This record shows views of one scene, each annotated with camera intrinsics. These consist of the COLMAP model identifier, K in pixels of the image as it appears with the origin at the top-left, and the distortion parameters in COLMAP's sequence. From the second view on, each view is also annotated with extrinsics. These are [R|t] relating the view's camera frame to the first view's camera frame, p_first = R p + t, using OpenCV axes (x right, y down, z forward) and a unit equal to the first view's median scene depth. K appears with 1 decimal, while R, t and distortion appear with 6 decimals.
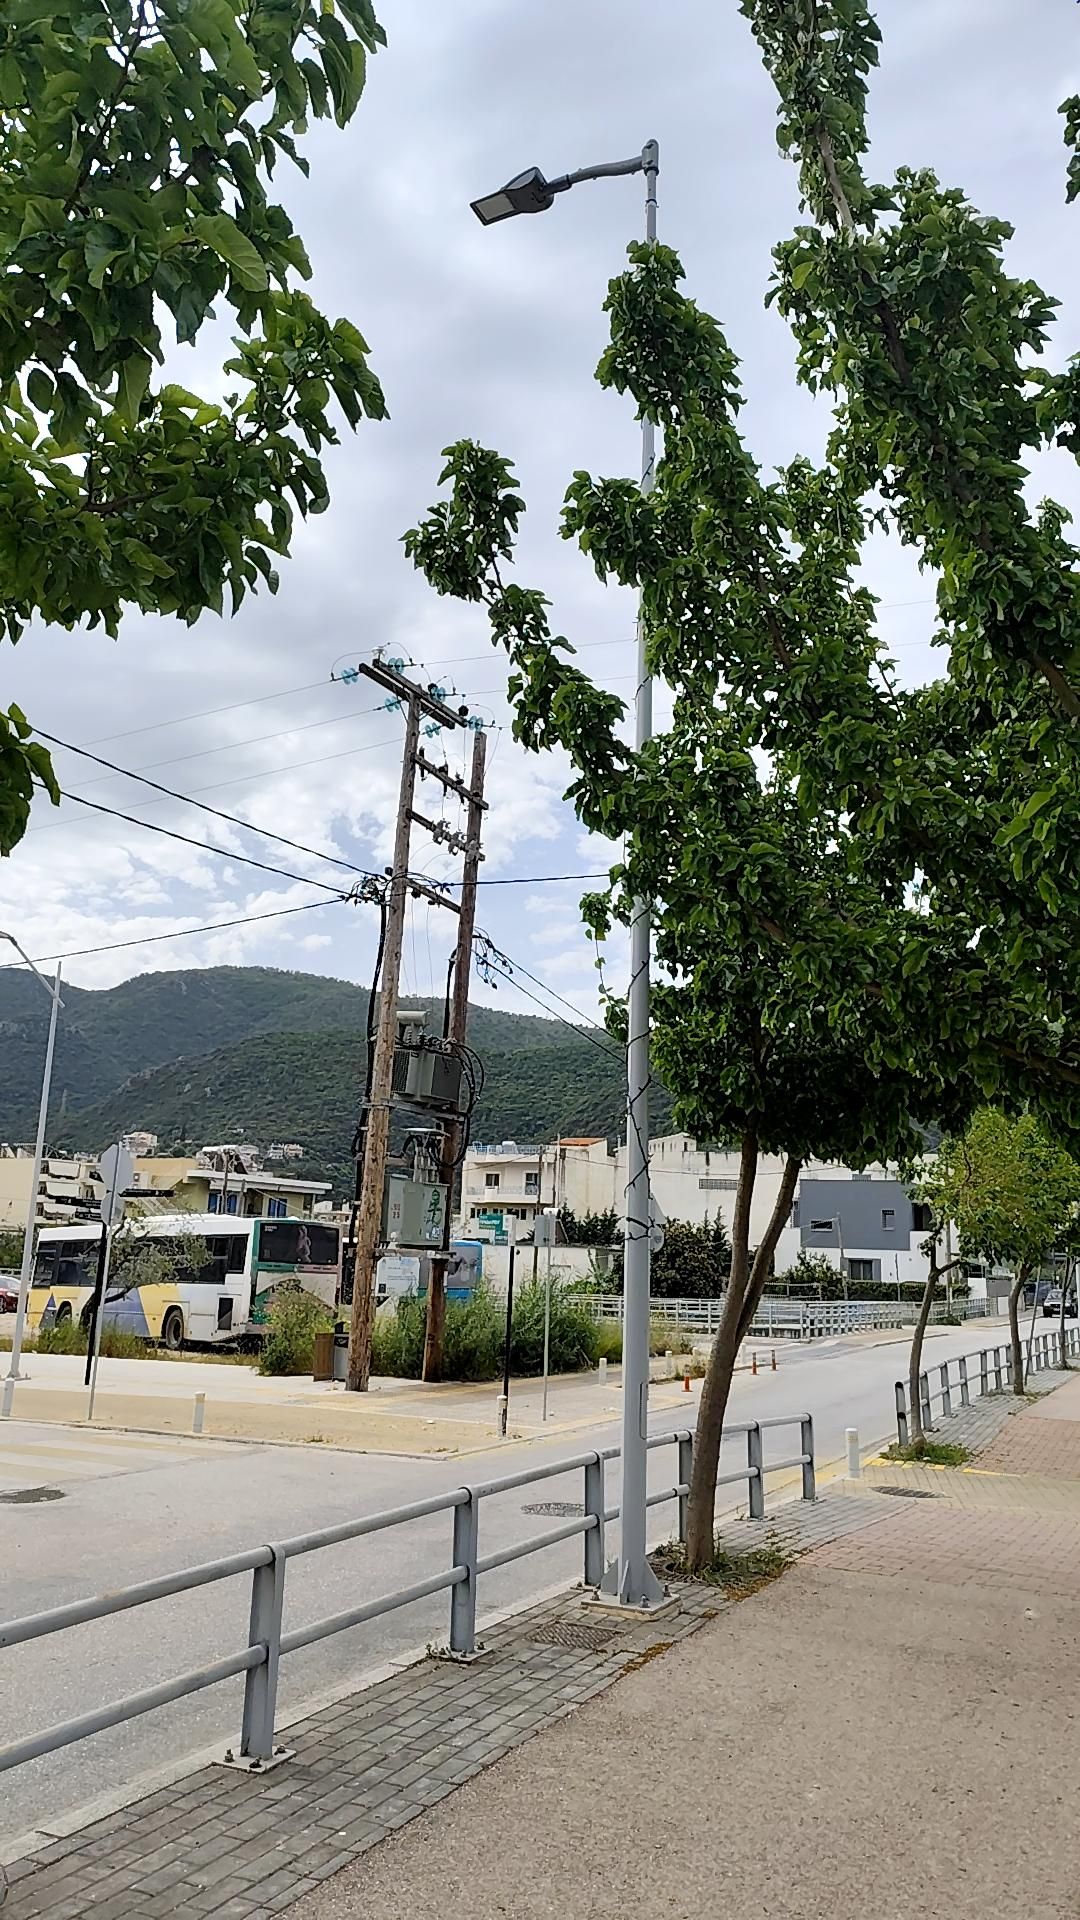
lens RADIAL K [[1115.5, 0, 540.0], [0, 1115.5, 960.0], [0, 0, 1]] dist [-0.052419, -0.000426]
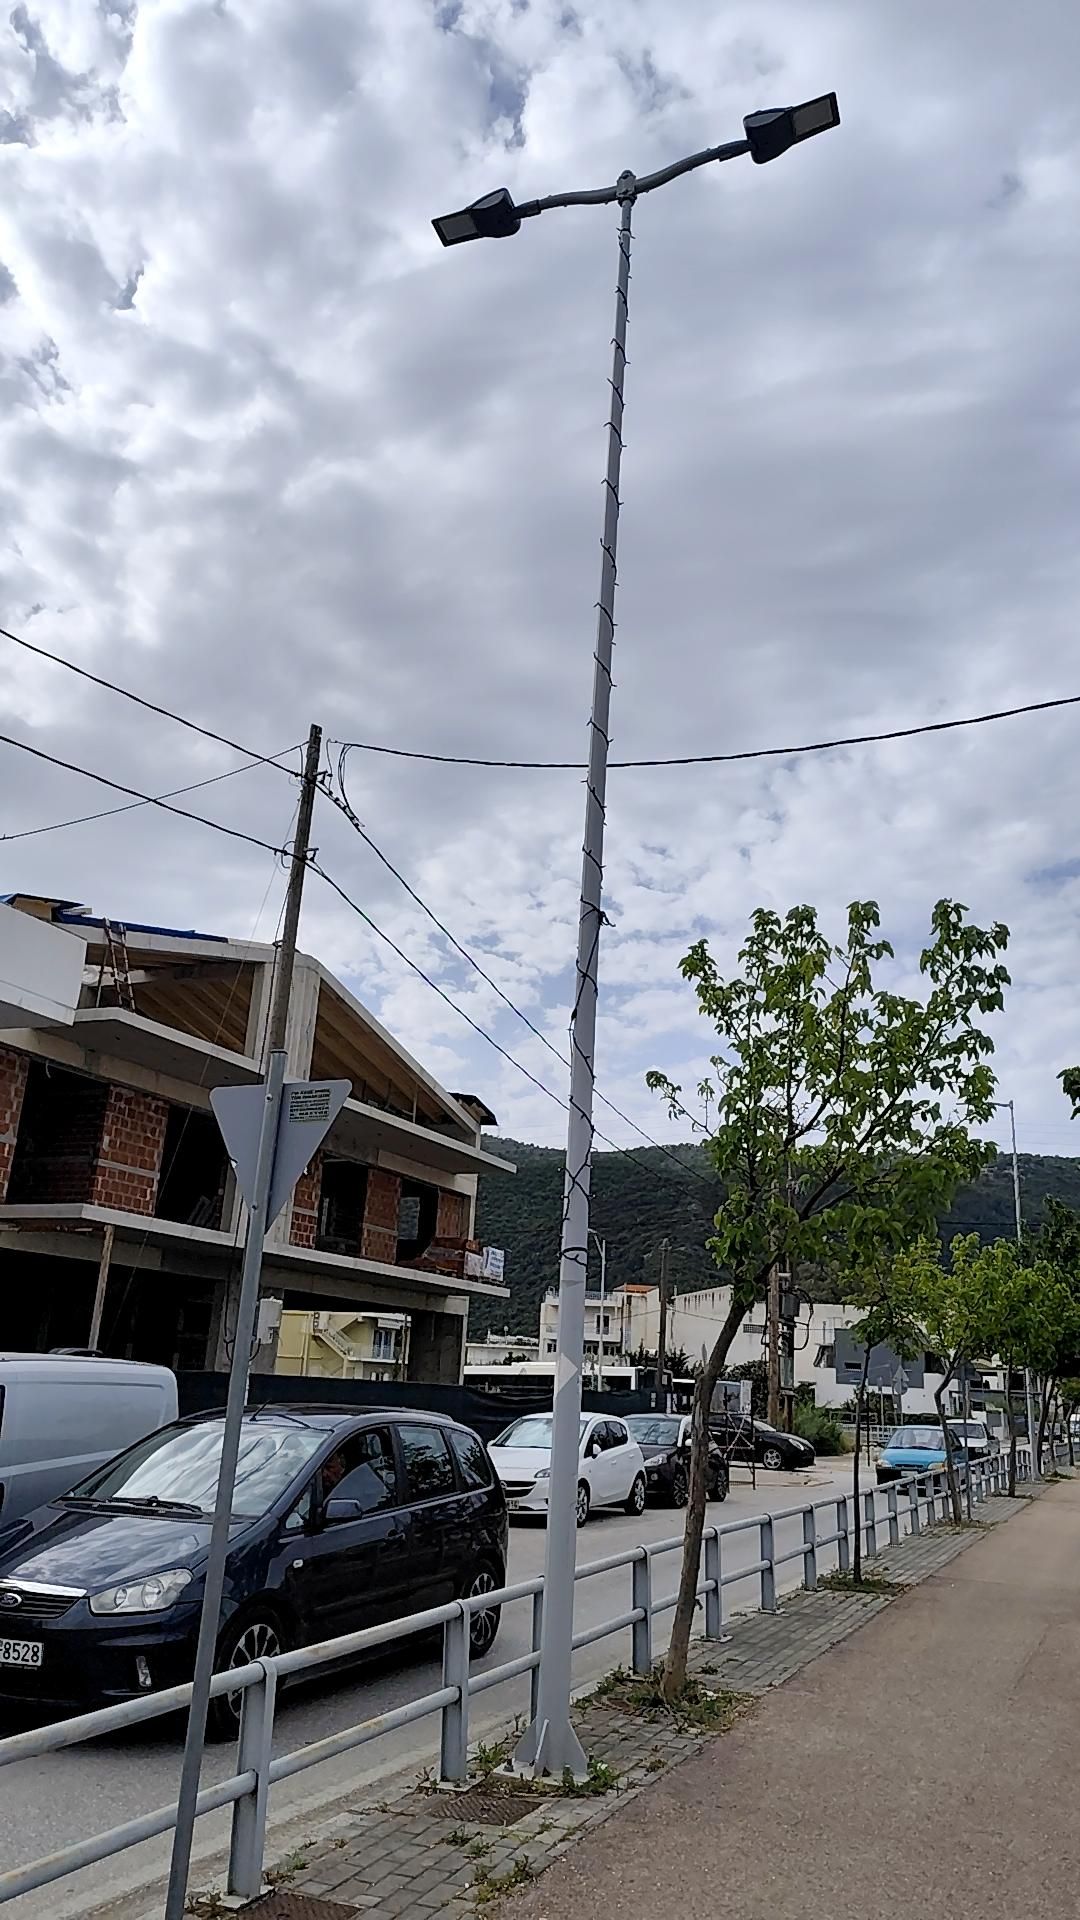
lens RADIAL K [[1444.6, 0, 540.0], [0, 1444.6, 960.0], [0, 0, 1]] dist [-0.000135, -0.000409]
pose [[0.984056, 0.067414, 0.164588, -0.627030], [-0.063296, 0.997539, -0.030148, -0.235043], [-0.166216, 0.019250, 0.985901, -0.909570]]
